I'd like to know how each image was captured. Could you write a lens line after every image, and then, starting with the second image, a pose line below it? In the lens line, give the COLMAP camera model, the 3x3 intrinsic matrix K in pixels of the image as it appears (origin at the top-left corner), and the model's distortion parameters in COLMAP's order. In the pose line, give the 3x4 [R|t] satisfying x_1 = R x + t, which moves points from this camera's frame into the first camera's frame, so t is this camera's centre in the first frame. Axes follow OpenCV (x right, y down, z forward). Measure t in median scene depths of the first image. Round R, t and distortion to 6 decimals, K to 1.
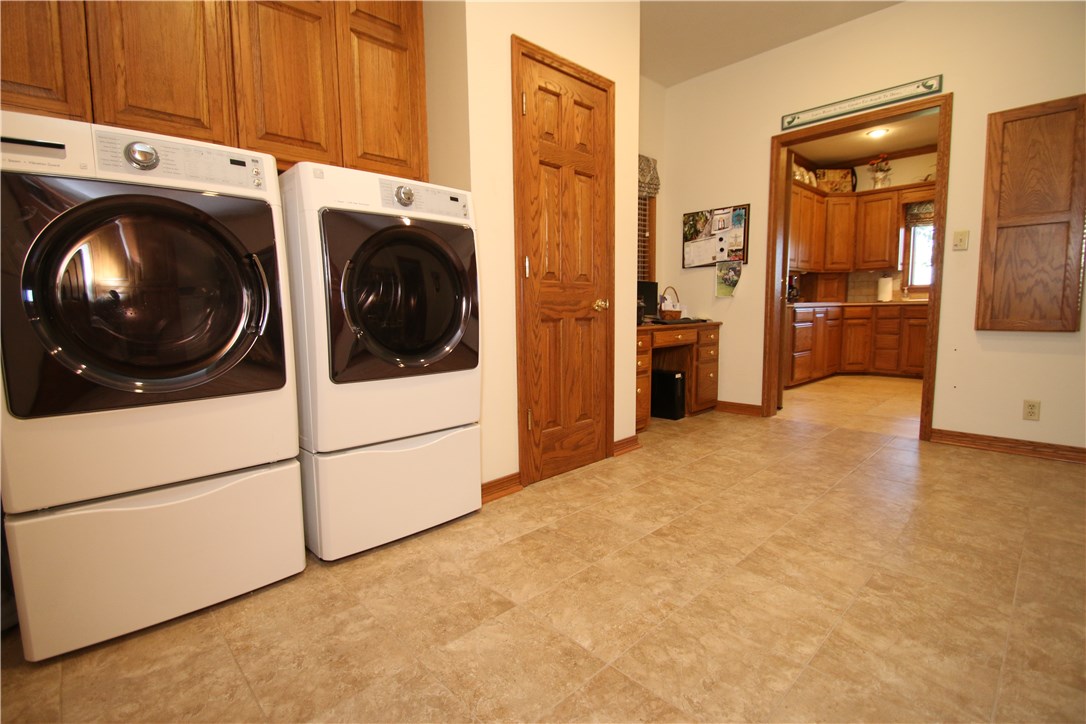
lens RADIAL K [[496.9, 0, 527.5], [0, 496.9, 359.2], [0, 0, 1]] dist [0.011303, -0.014622]
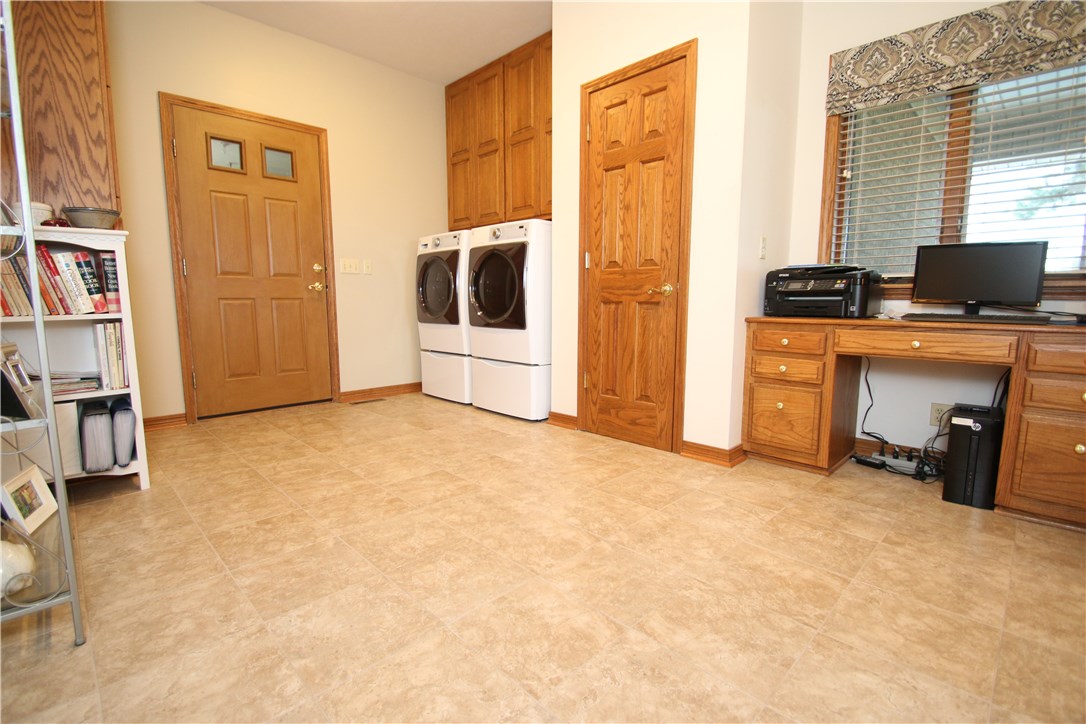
lens RADIAL K [[496.9, 0, 527.5], [0, 496.9, 359.2], [0, 0, 1]] dist [0.011303, -0.014622]
pose [[0.014810, 0.136191, -0.990572, 1.235426], [-0.099431, 0.985971, 0.134072, -0.085771], [0.994934, 0.096508, 0.028144, 0.795690]]
